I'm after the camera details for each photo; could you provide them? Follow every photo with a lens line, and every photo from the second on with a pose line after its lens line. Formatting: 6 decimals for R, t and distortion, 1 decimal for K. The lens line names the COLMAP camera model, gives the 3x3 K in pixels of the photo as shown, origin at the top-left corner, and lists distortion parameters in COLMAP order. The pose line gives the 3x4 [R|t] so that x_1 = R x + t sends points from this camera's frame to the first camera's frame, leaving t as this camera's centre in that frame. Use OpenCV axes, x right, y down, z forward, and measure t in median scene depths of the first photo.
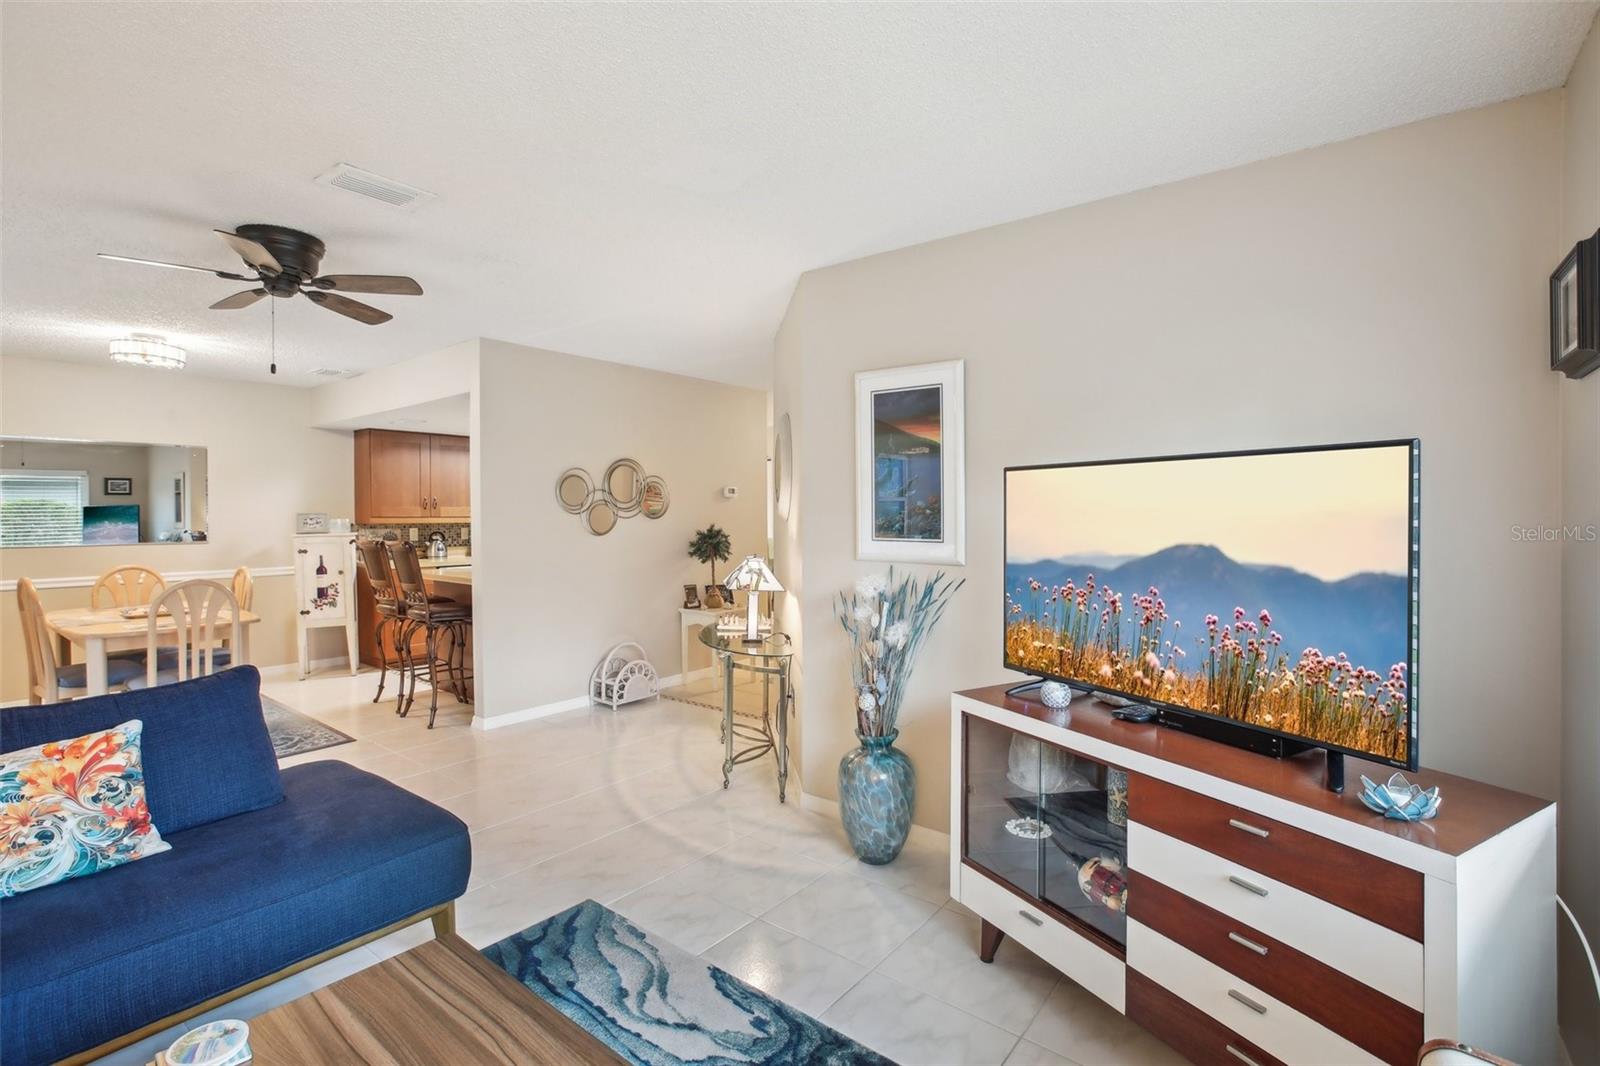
lens RADIAL K [[738.1, 0, 788.0], [0, 738.1, 525.3], [0, 0, 1]] dist [-0.023393, 0.000983]
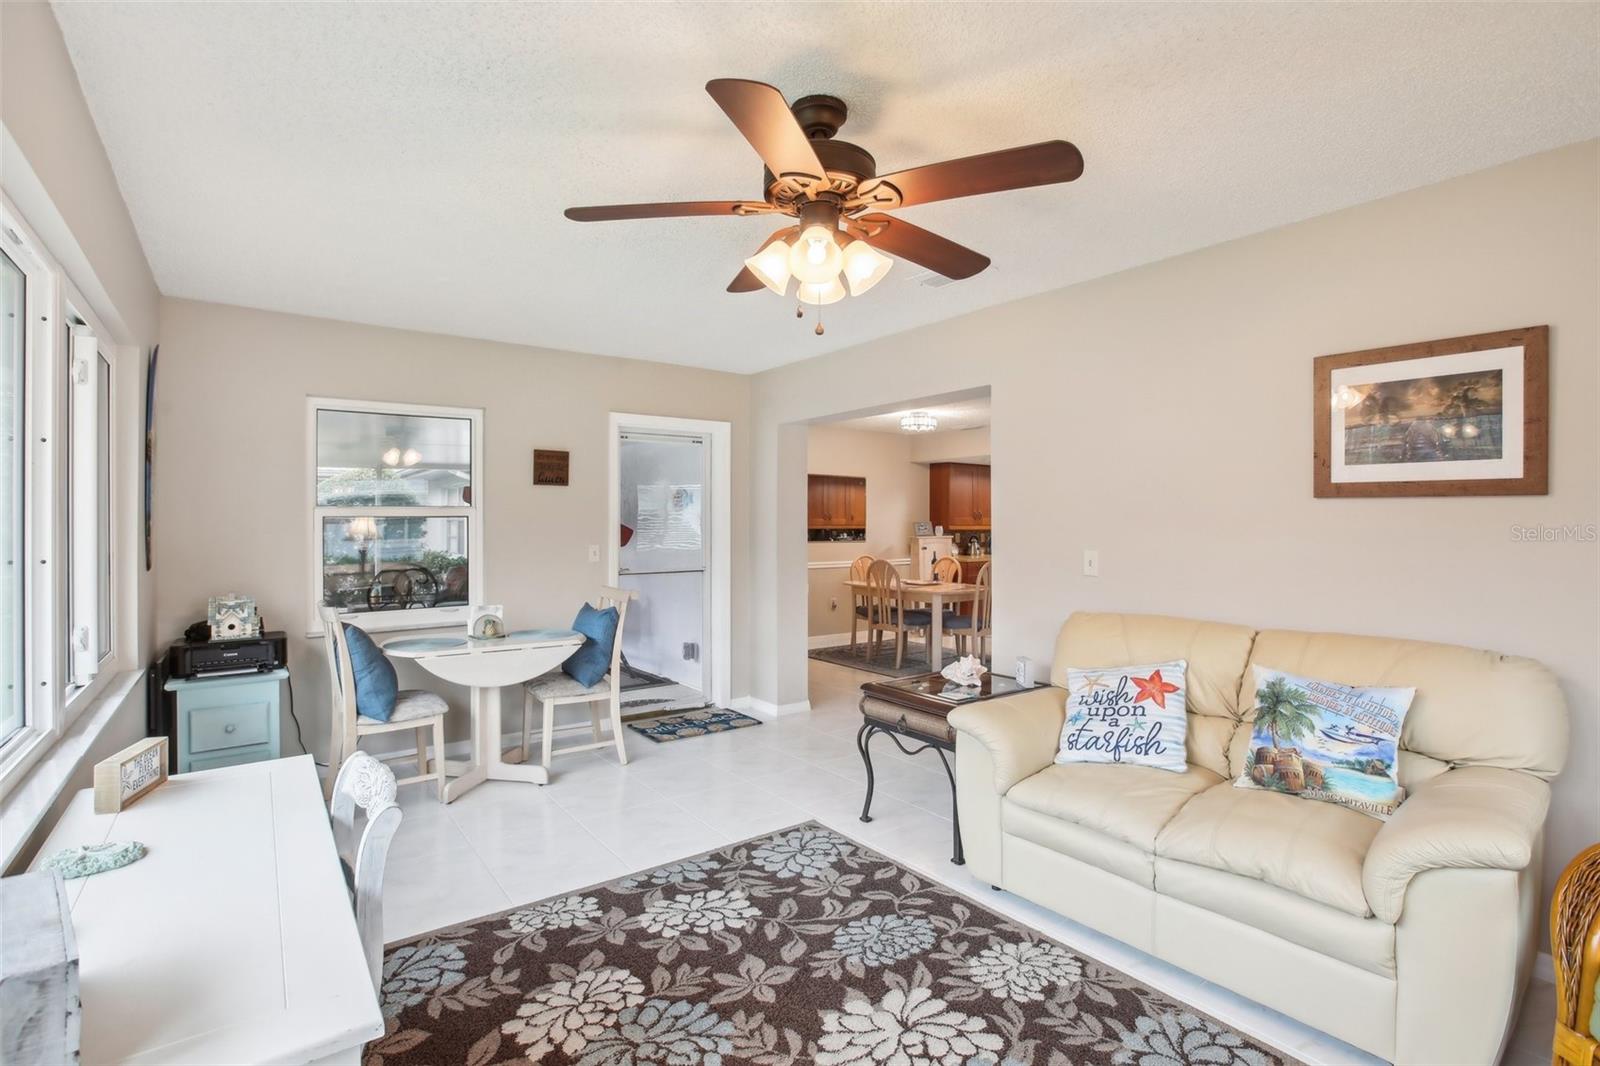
lens RADIAL K [[738.1, 0, 788.0], [0, 738.1, 525.3], [0, 0, 1]] dist [-0.023393, 0.000983]
pose [[0.964255, -0.003052, -0.264959, -0.537517], [-0.000613, 0.999905, -0.013750, 0.010062], [0.264976, 0.013421, 0.964162, -0.511105]]
